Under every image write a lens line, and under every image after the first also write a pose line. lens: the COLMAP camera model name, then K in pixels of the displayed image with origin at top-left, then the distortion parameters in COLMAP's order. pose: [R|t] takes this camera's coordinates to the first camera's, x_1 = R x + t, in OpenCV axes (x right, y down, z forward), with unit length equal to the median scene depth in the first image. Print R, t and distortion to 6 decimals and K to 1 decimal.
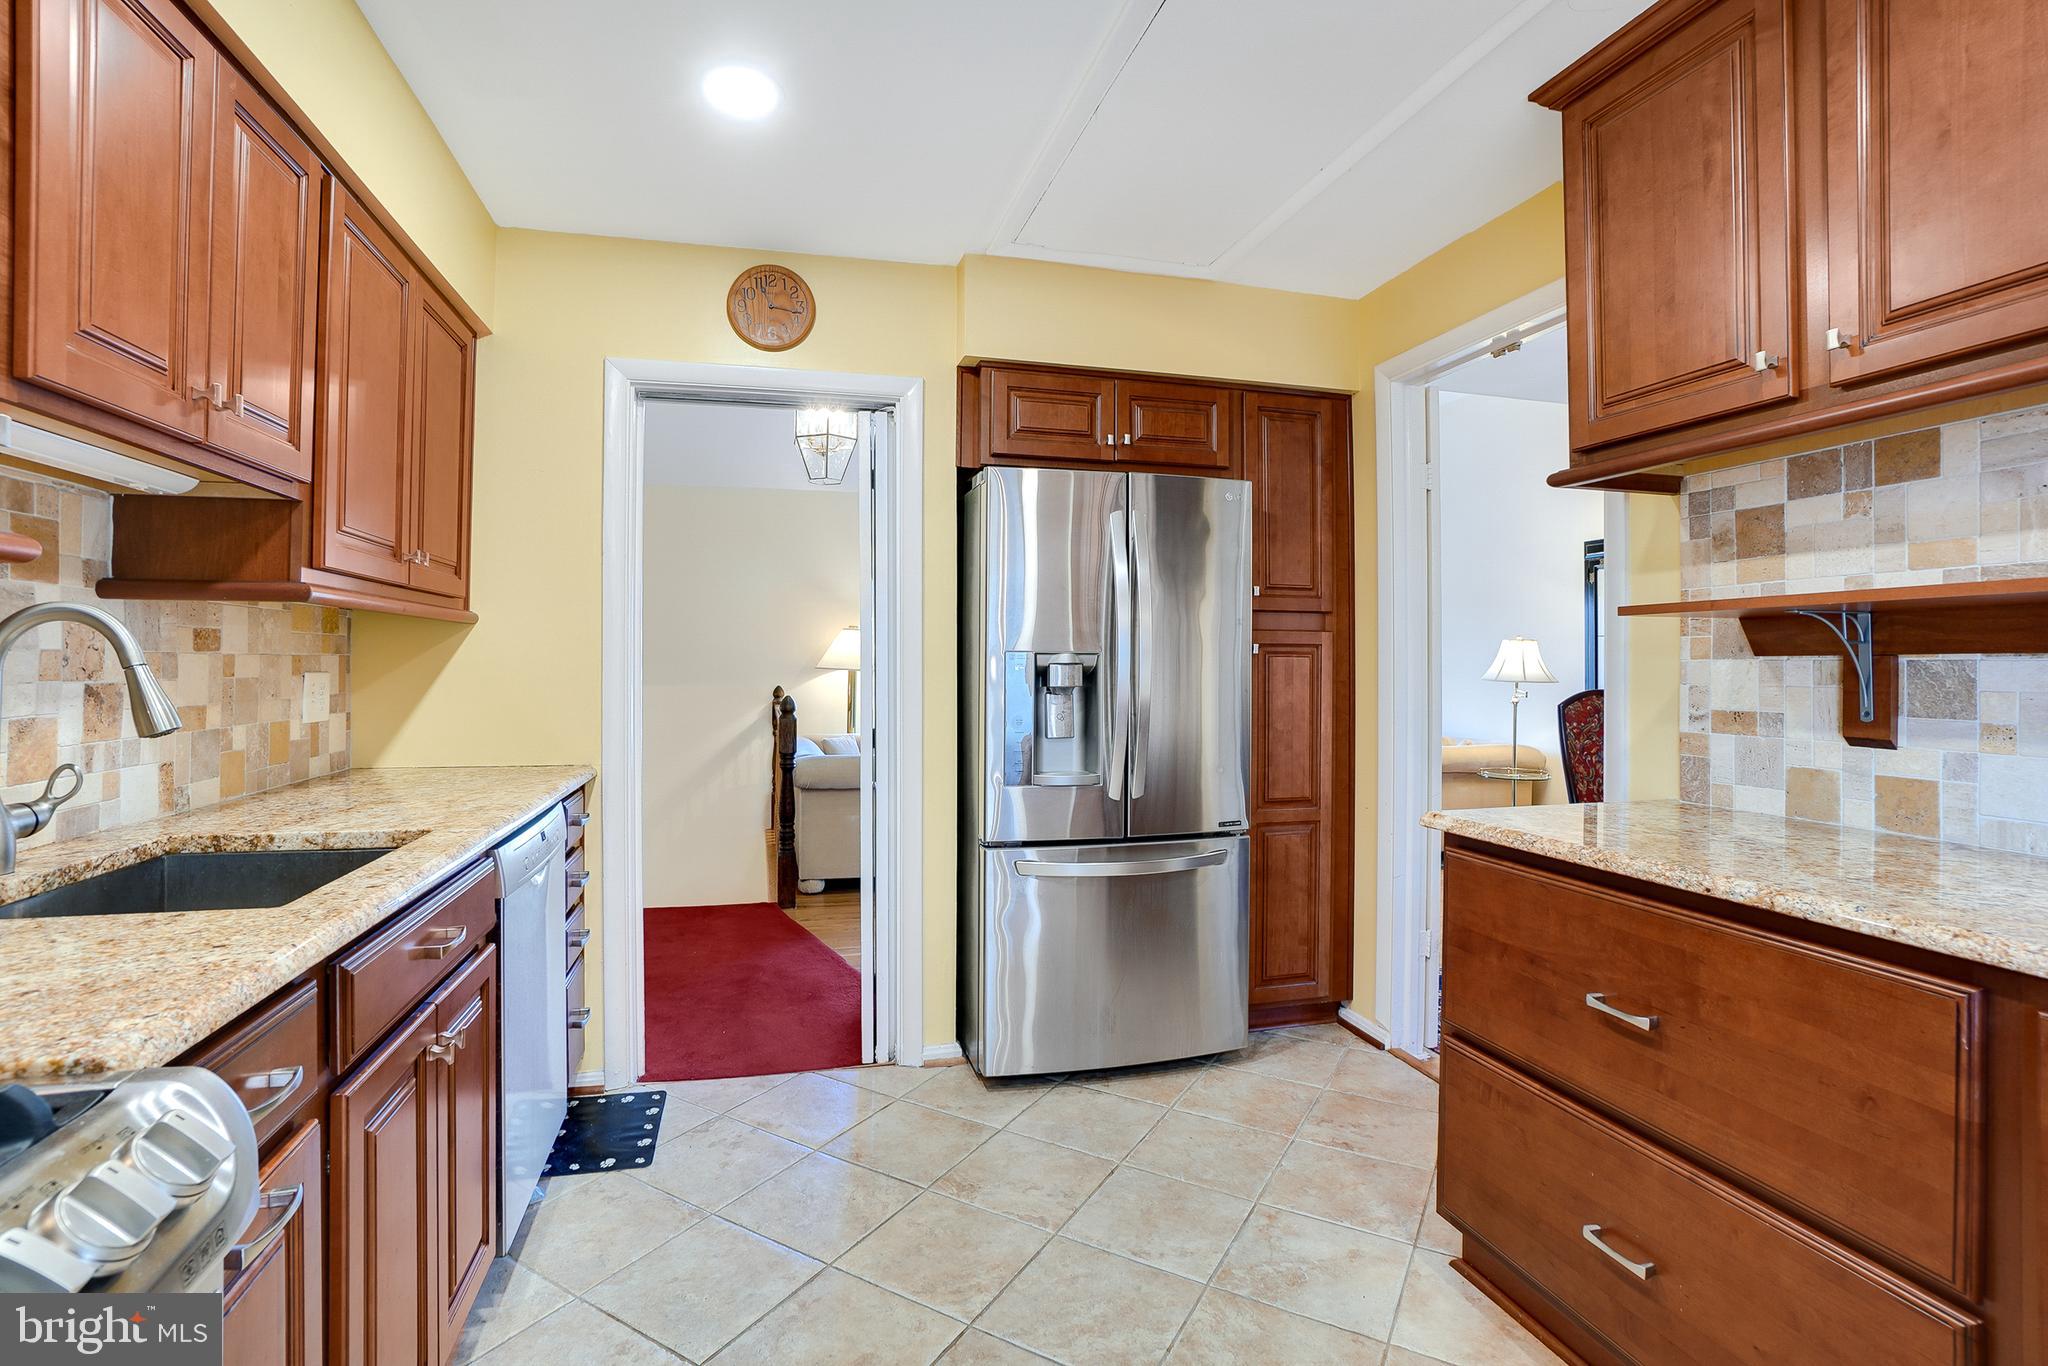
lens RADIAL K [[970.0, 0, 1013.0], [0, 970.0, 660.5], [0, 0, 1]] dist [-0.001713, -0.000247]
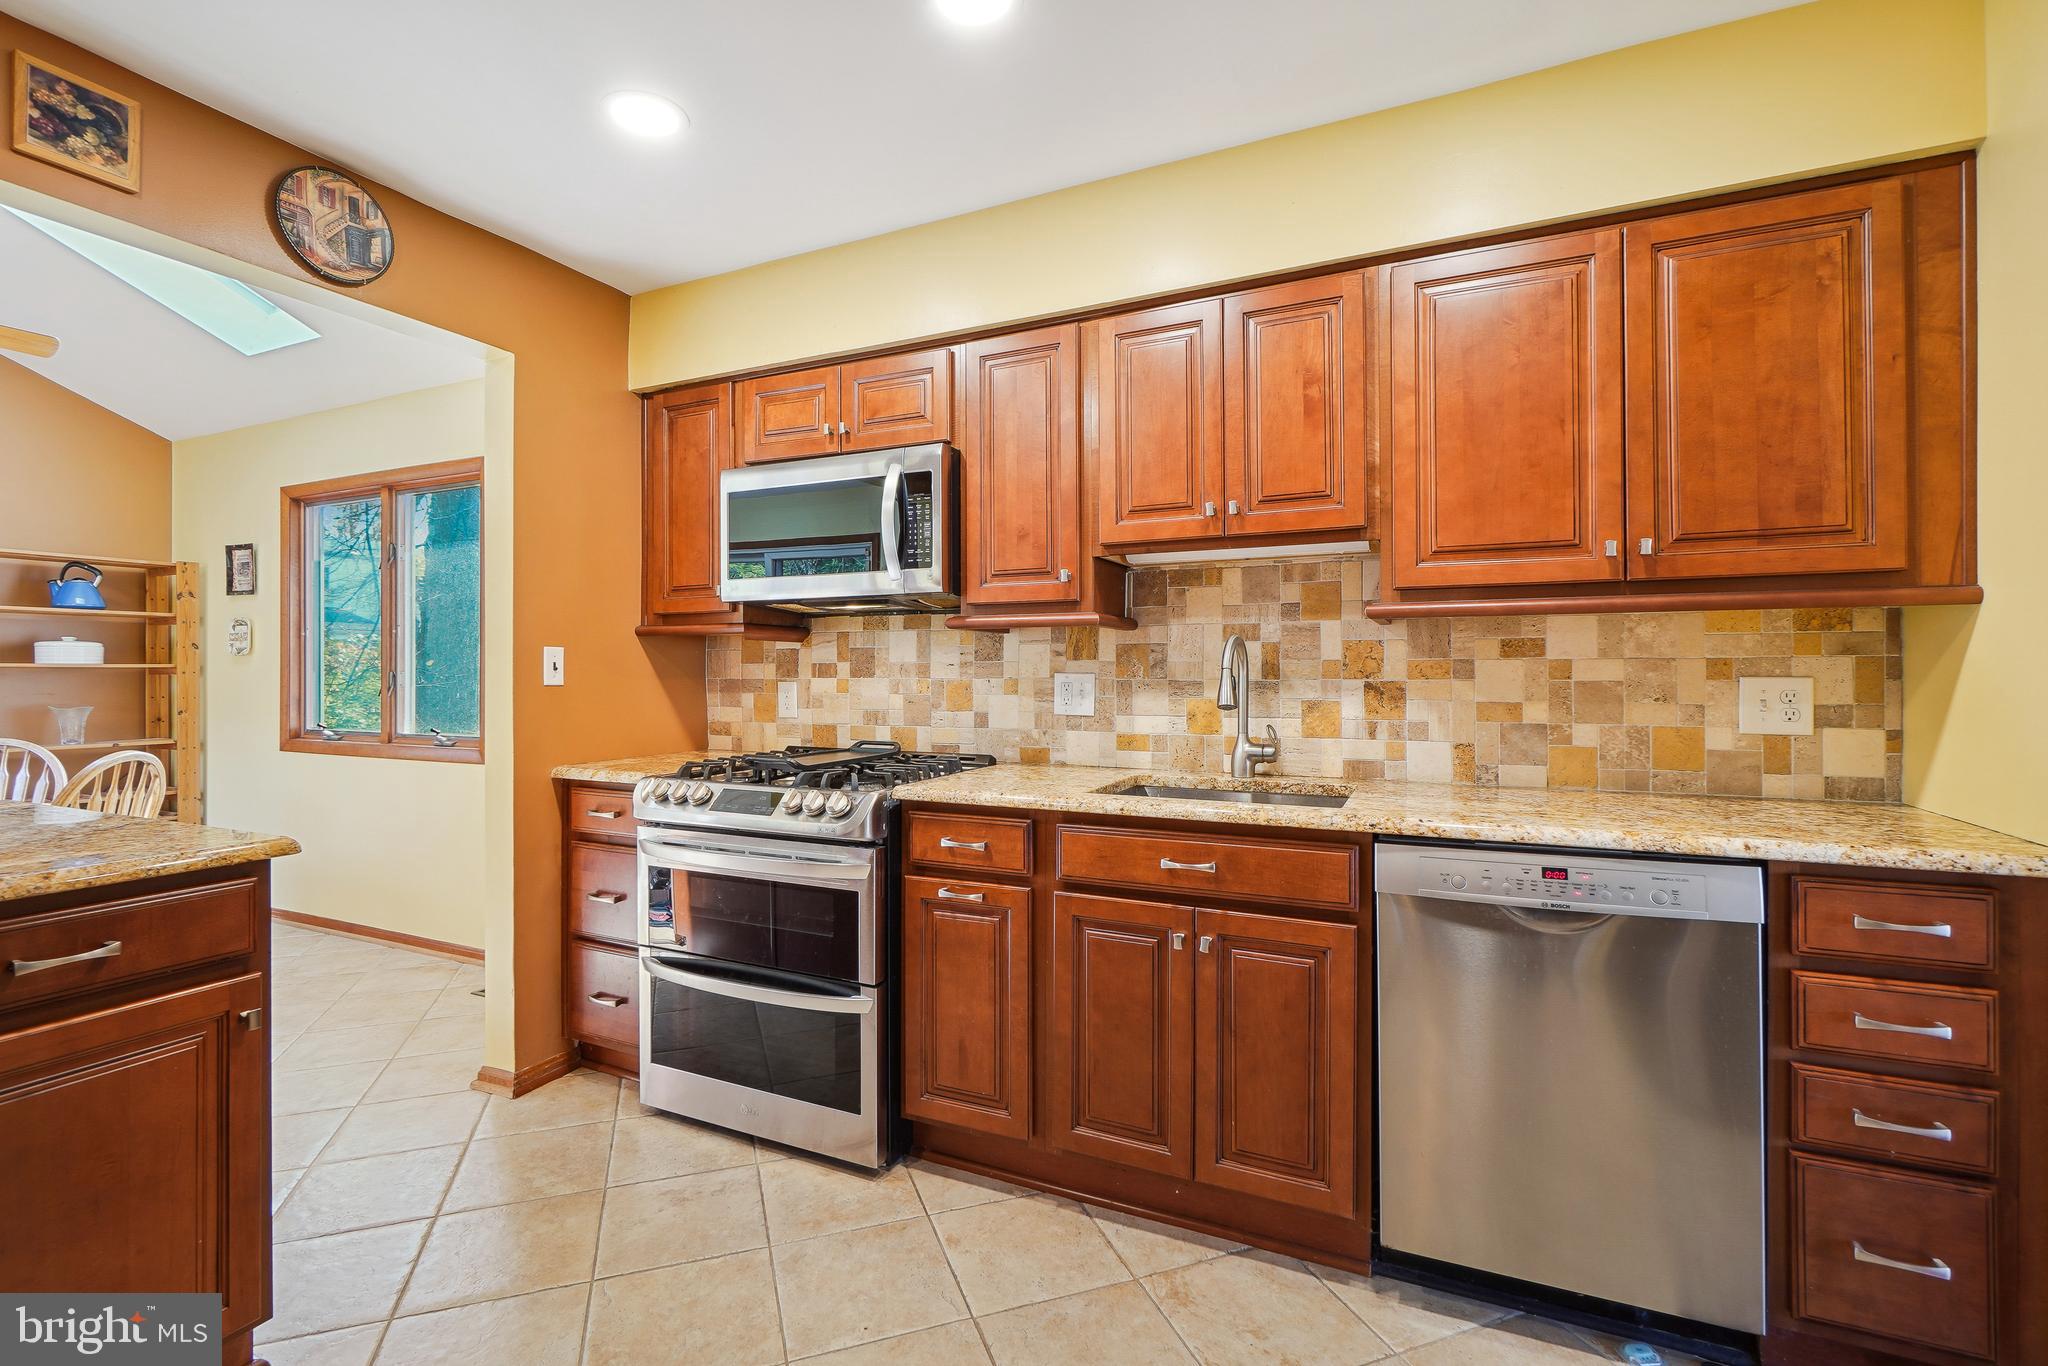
lens RADIAL K [[915.2, 0, 1015.8], [0, 915.2, 671.5], [0, 0, 1]] dist [-0.002861, 0.000665]
pose [[-0.632193, -0.003279, -0.774804, 0.341338], [0.000883, 0.999987, -0.004952, 0.009866], [0.774810, -0.003815, -0.632182, 0.957457]]
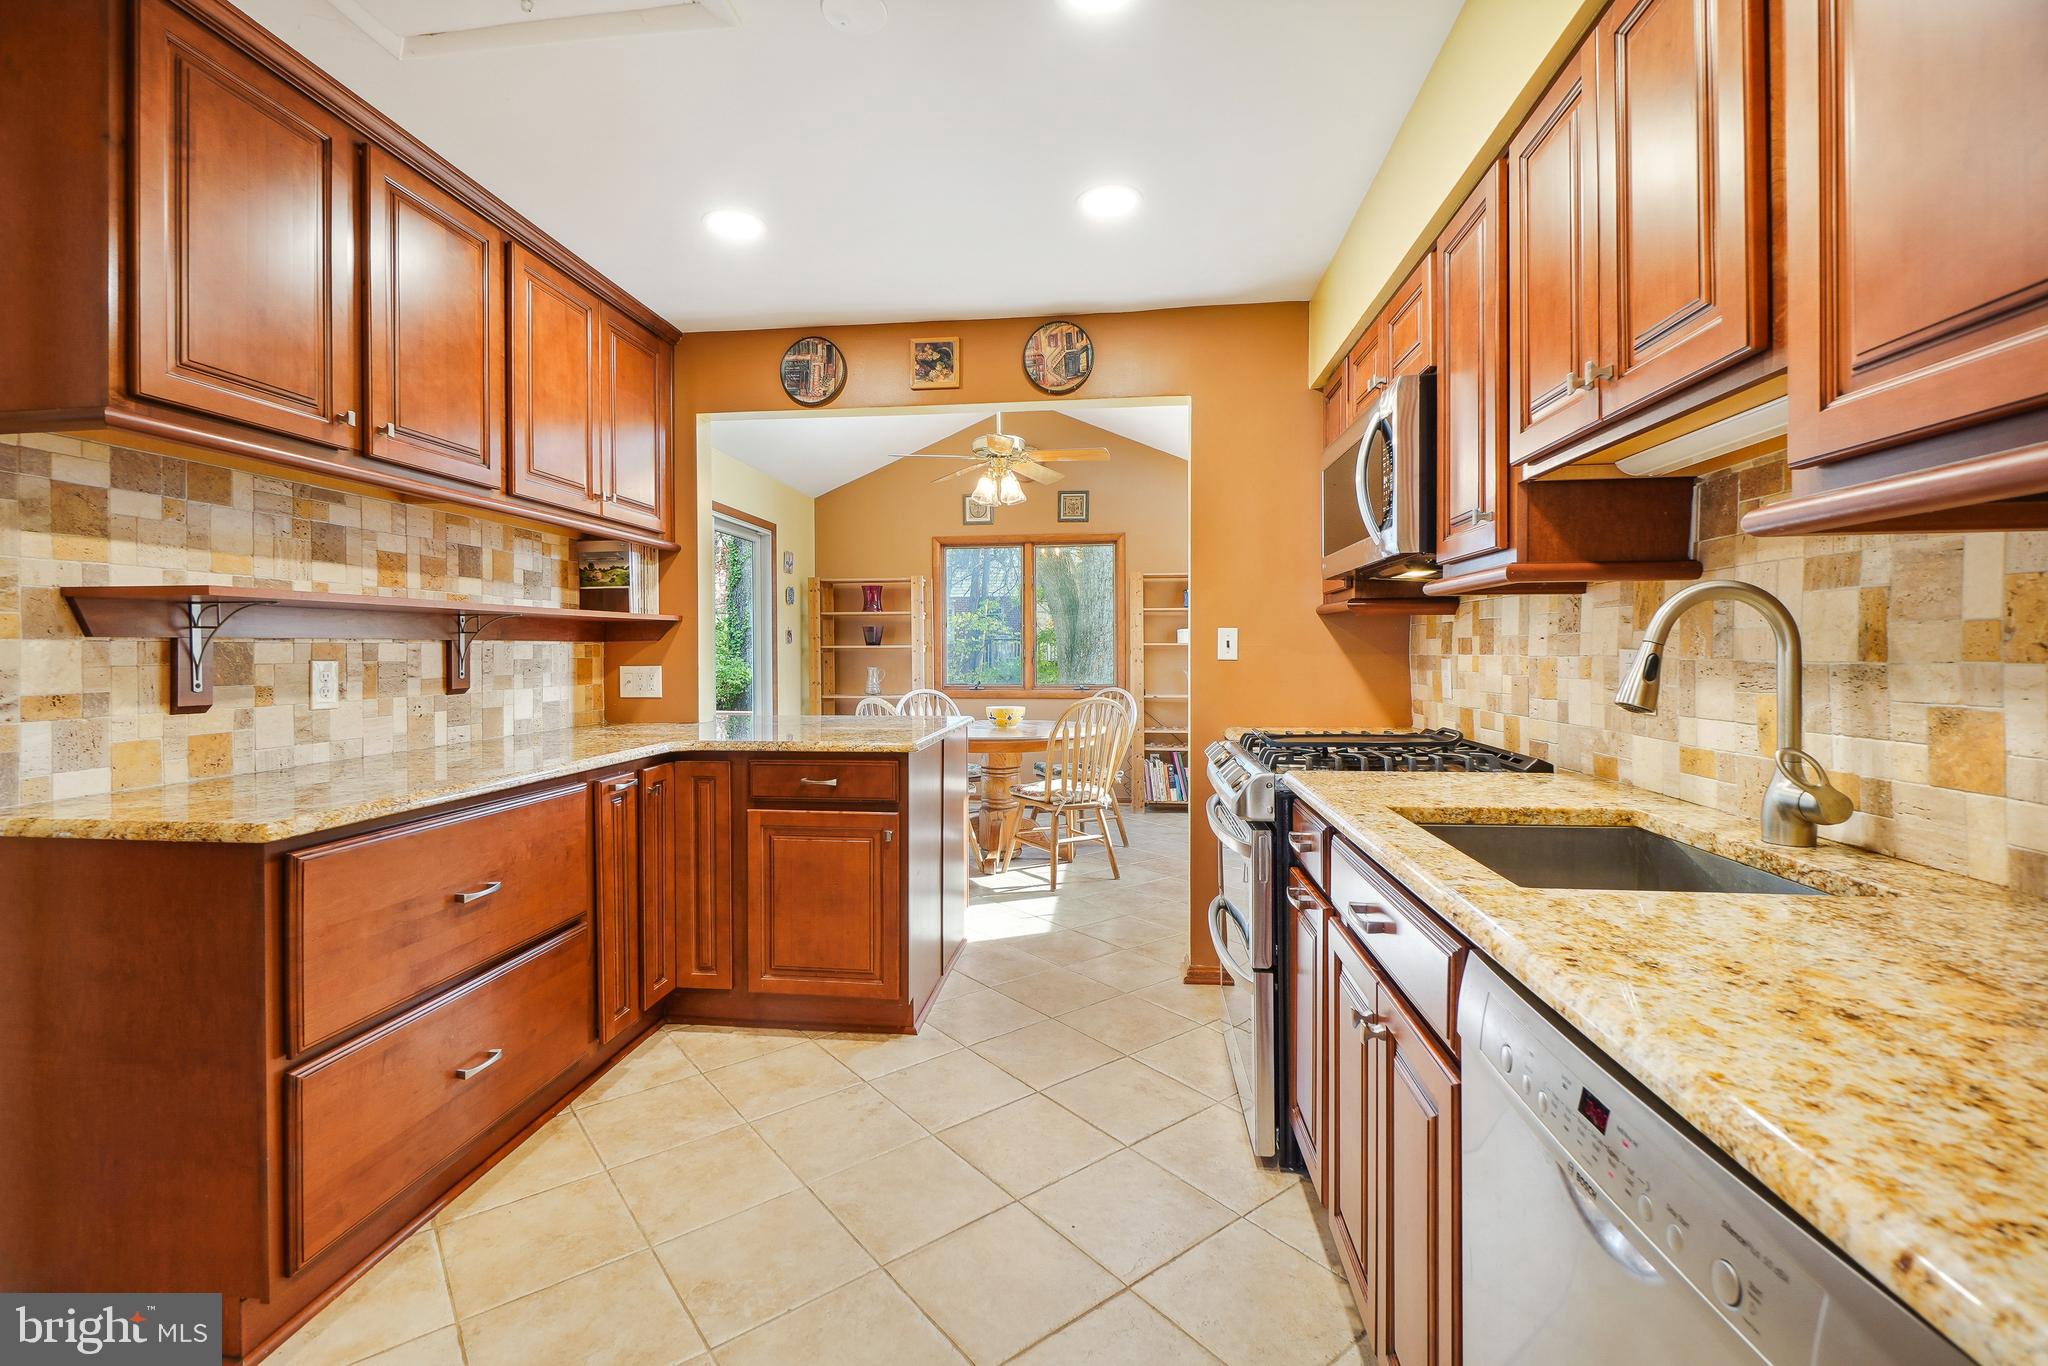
lens RADIAL K [[915.2, 0, 1012.6], [0, 915.2, 649.6], [0, 0, 1]] dist [-0.002861, 0.000665]
pose [[-0.933302, 0.000850, 0.359093, -0.337519], [0.000219, 0.999998, -0.001798, 0.008108], [-0.359093, -0.001599, -0.933300, 1.169963]]
